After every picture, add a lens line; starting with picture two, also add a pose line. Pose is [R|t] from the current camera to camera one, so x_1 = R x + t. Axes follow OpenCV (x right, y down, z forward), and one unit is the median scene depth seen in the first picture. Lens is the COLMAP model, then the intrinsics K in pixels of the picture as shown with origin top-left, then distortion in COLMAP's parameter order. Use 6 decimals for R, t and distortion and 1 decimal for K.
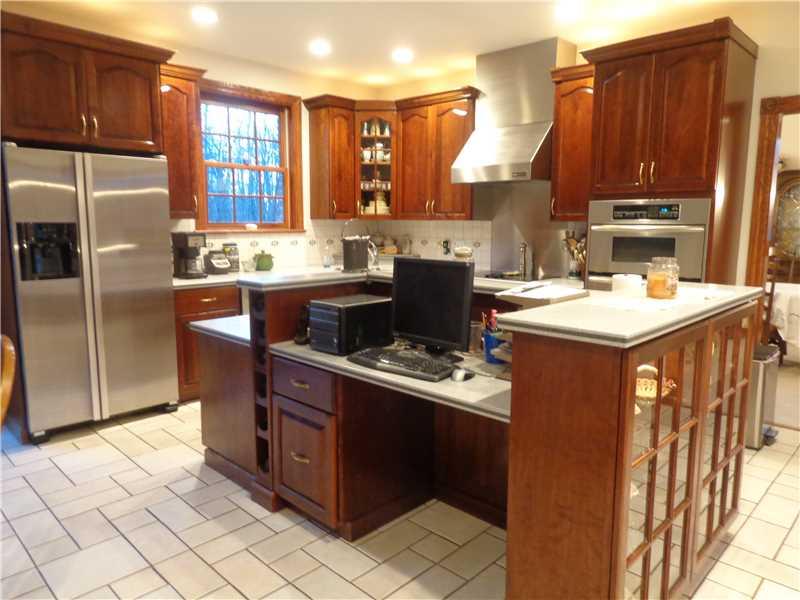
lens RADIAL K [[566.6, 0, 400.3], [0, 566.6, 301.5], [0, 0, 1]] dist [0.026616, -0.005248]
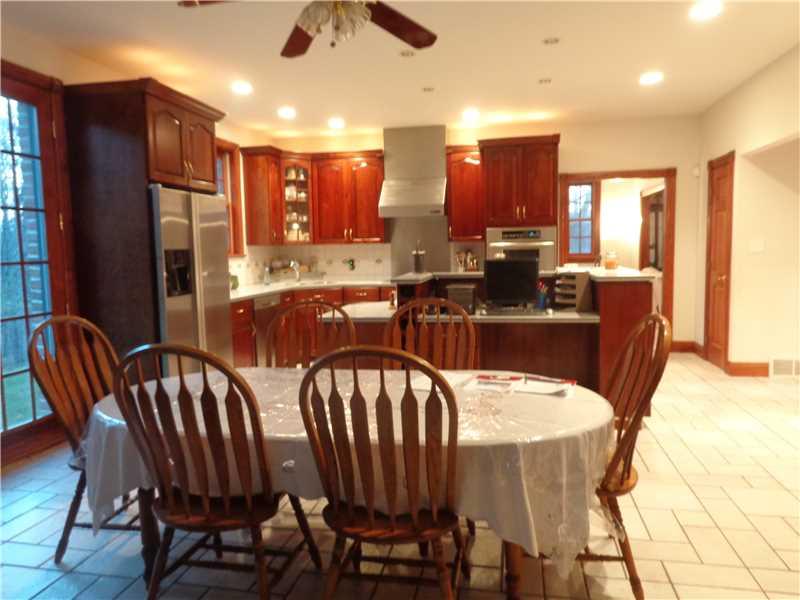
lens RADIAL K [[566.6, 0, 399.5], [0, 566.6, 296.9], [0, 0, 1]] dist [0.026616, -0.005248]
pose [[0.839801, -0.070829, 0.538254, -0.568932], [0.103043, 0.994226, -0.029939, 0.031286], [-0.533025, 0.080606, 0.842251, -0.170595]]
